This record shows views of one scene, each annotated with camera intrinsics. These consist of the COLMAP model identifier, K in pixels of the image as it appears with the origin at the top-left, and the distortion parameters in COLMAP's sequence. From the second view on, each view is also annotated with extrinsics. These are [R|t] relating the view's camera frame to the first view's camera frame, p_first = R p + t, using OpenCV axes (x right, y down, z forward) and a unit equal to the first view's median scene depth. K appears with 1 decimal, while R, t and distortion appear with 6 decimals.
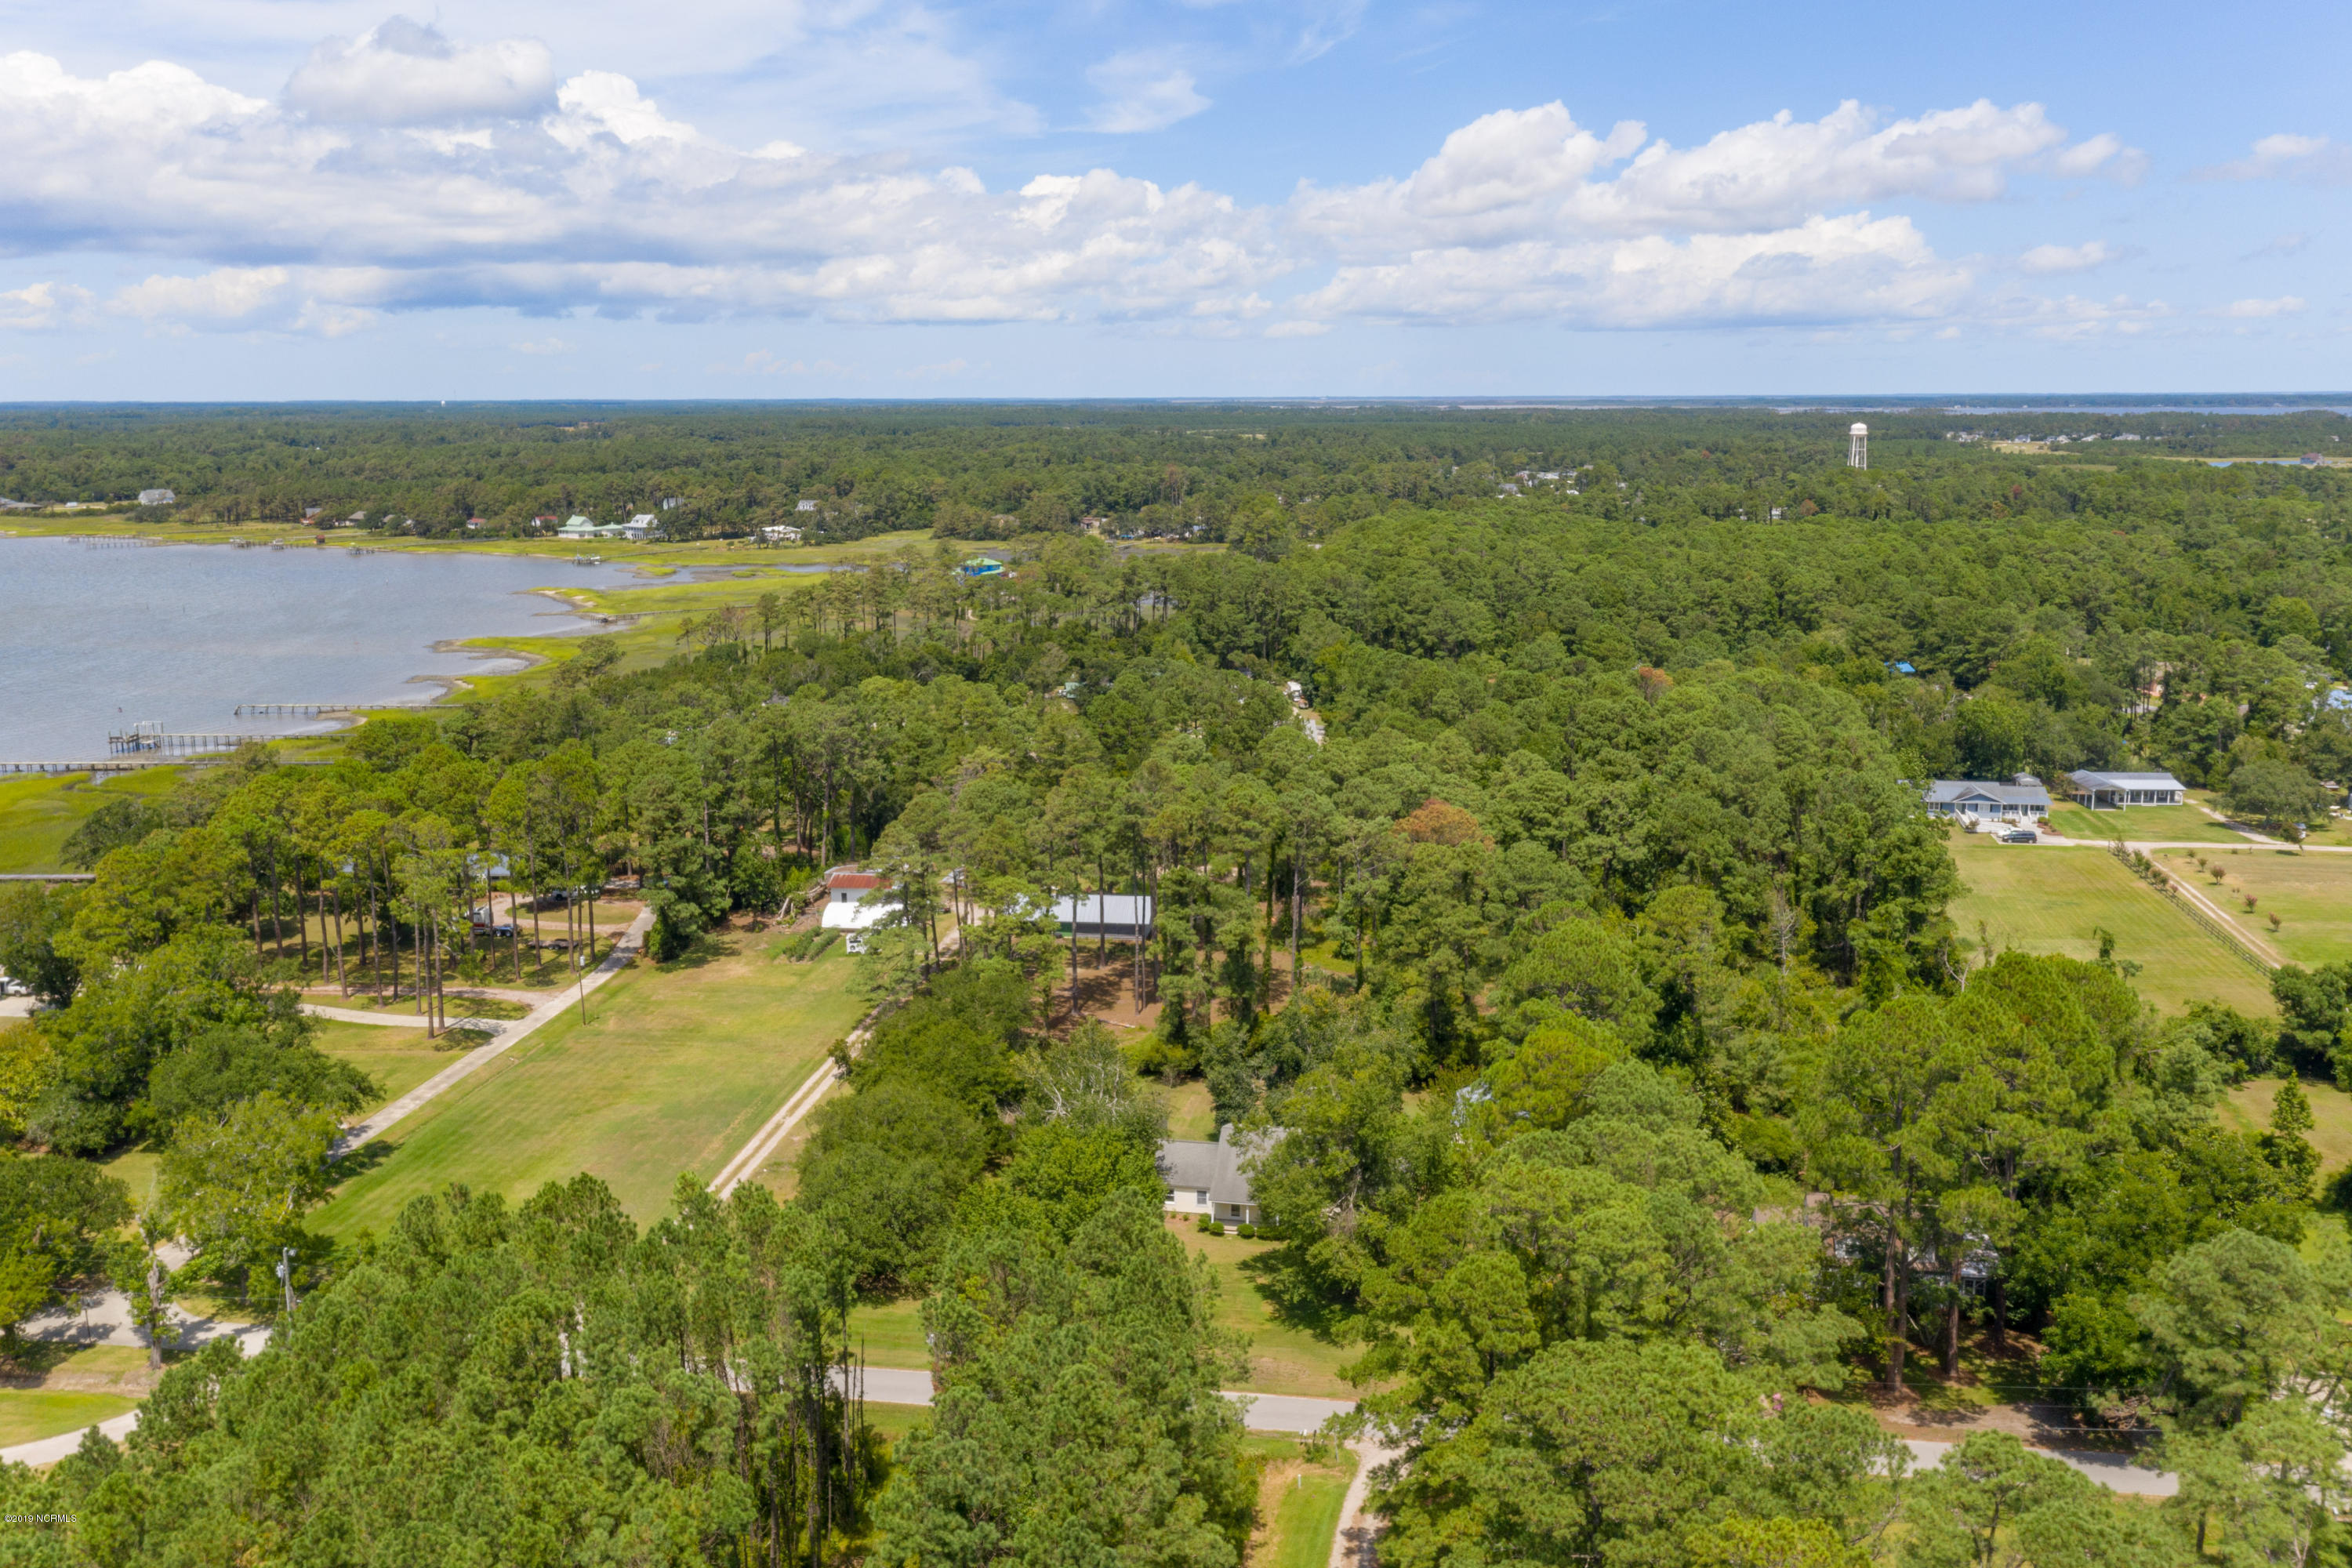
lens RADIAL K [[1962.9, 0, 1176.0], [0, 1962.9, 784.0], [0, 0, 1]] dist [0.008074, 0.013509]
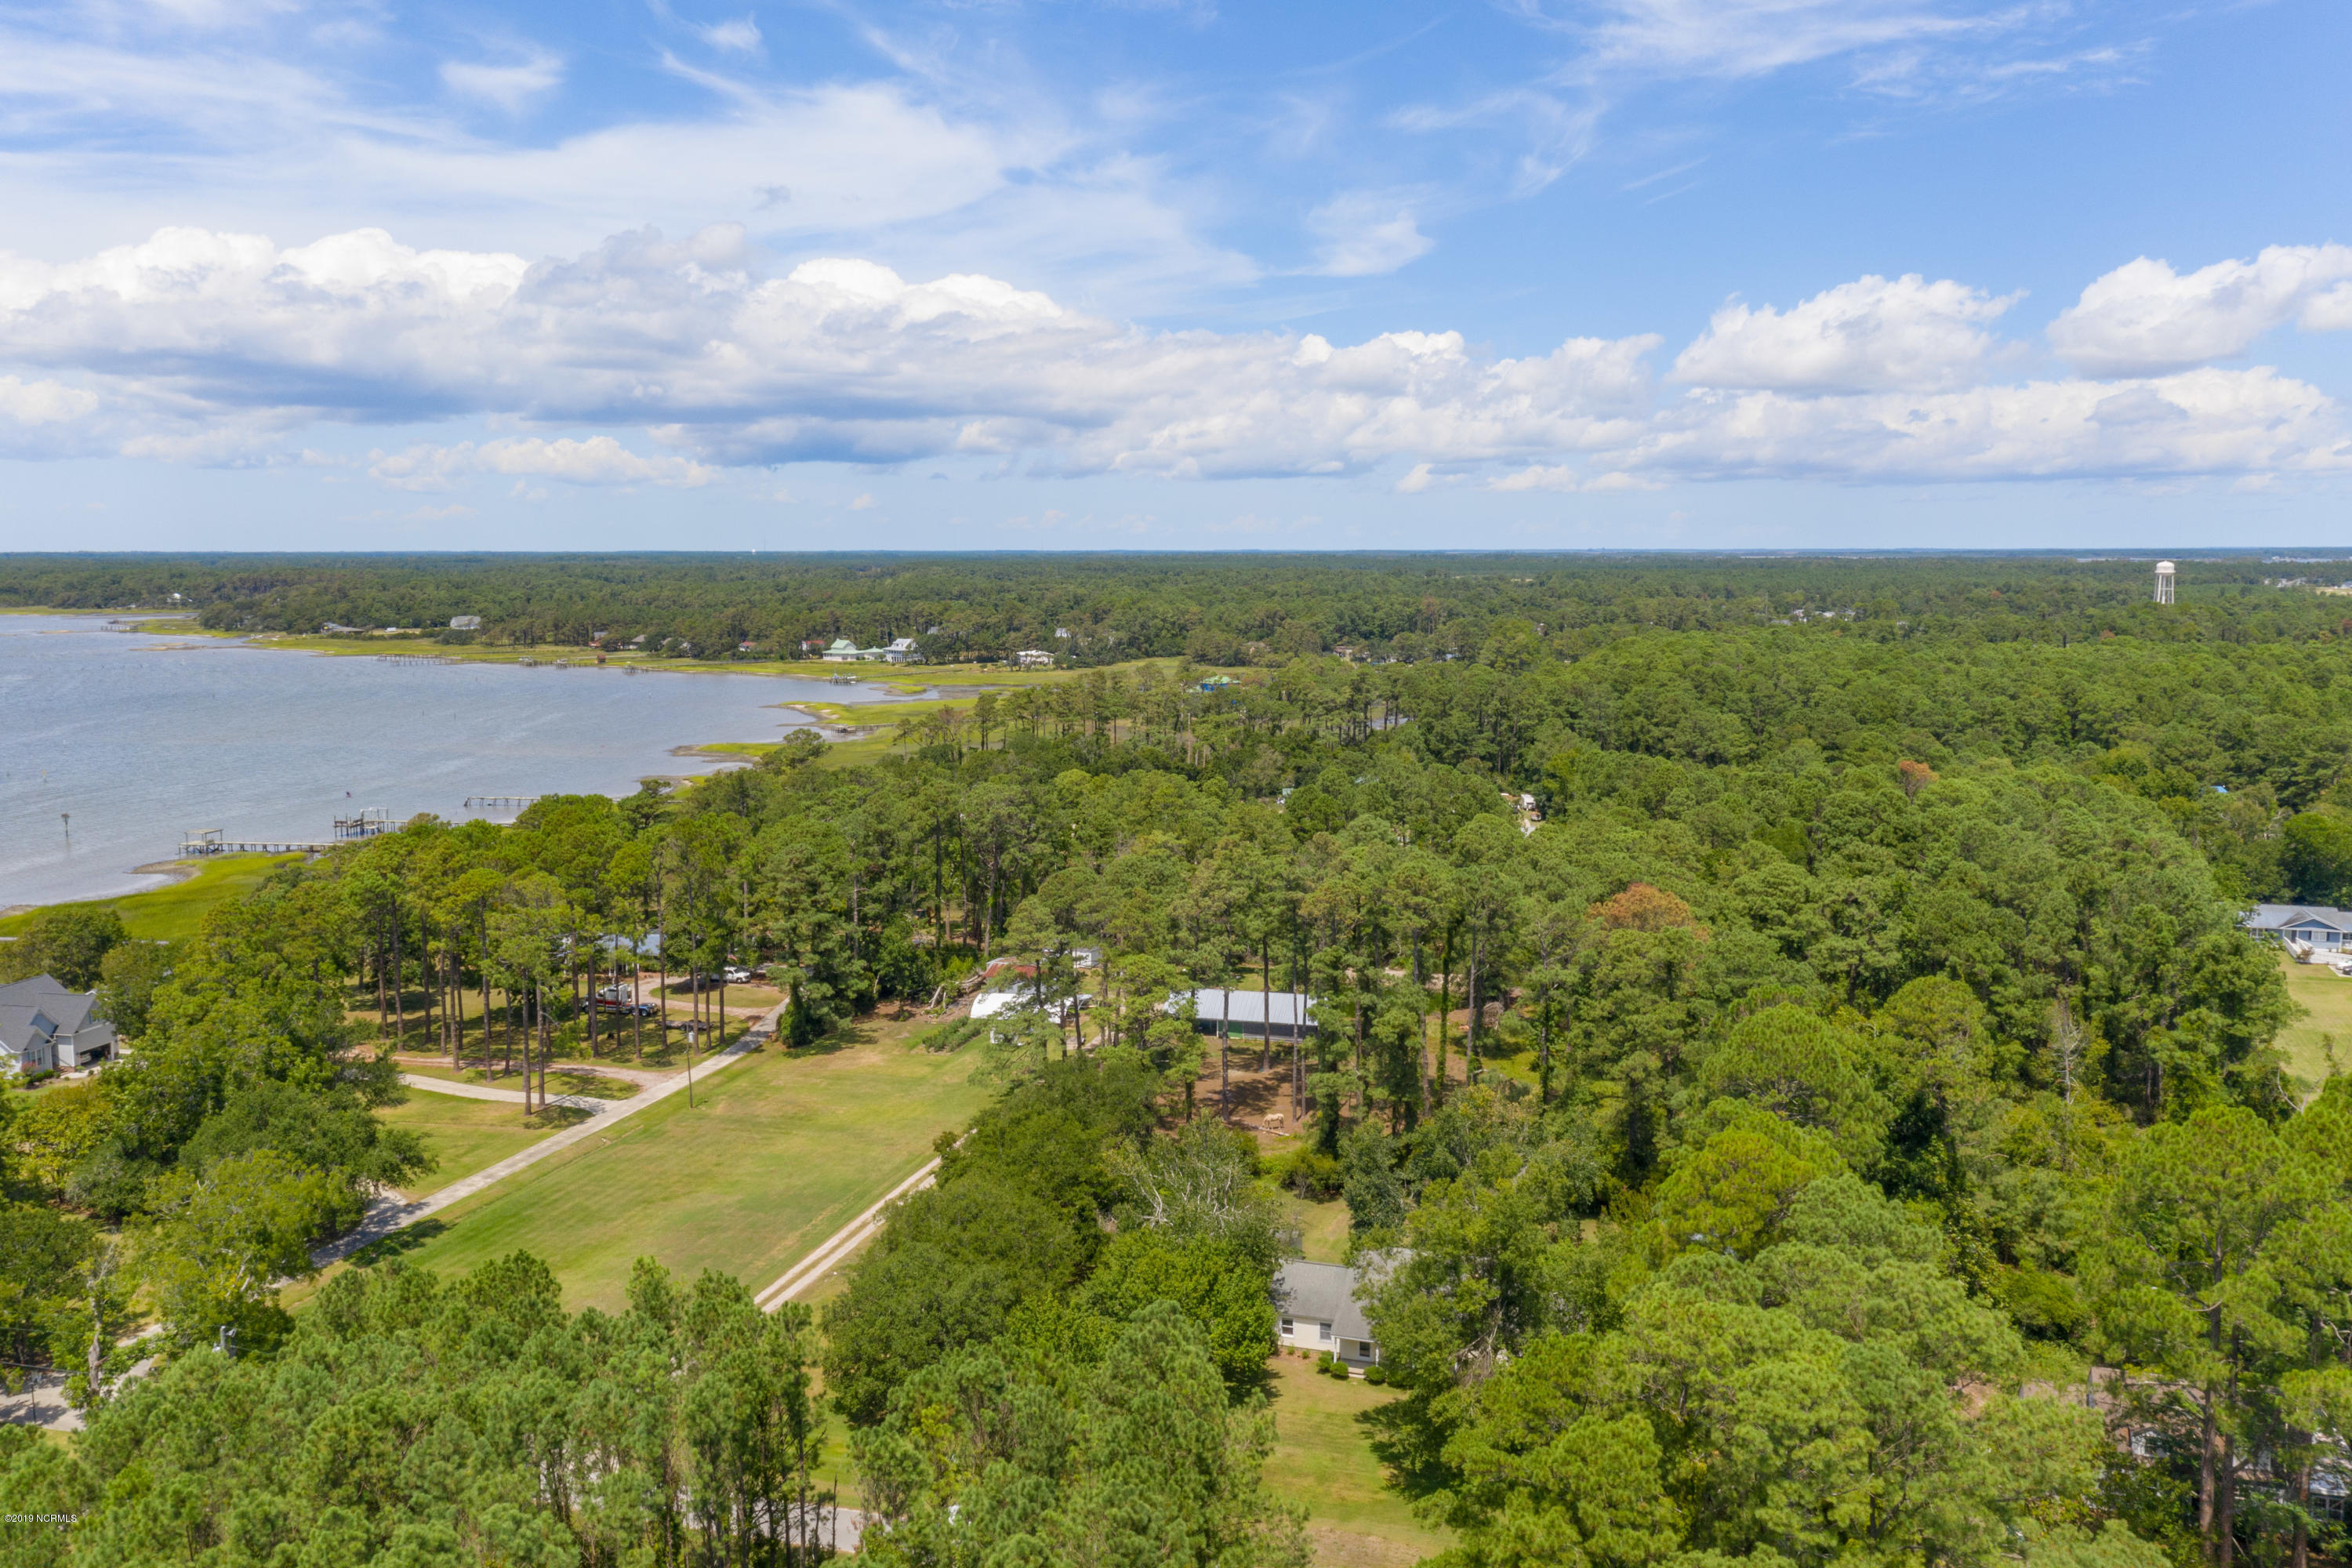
lens RADIAL K [[1962.9, 0, 1176.0], [0, 1962.9, 784.0], [0, 0, 1]] dist [0.008074, 0.013509]
pose [[0.991025, 0.018815, -0.132348, 0.041209], [-0.028034, 0.997282, -0.068141, 0.027886], [0.130706, 0.071240, 0.988858, 0.112683]]
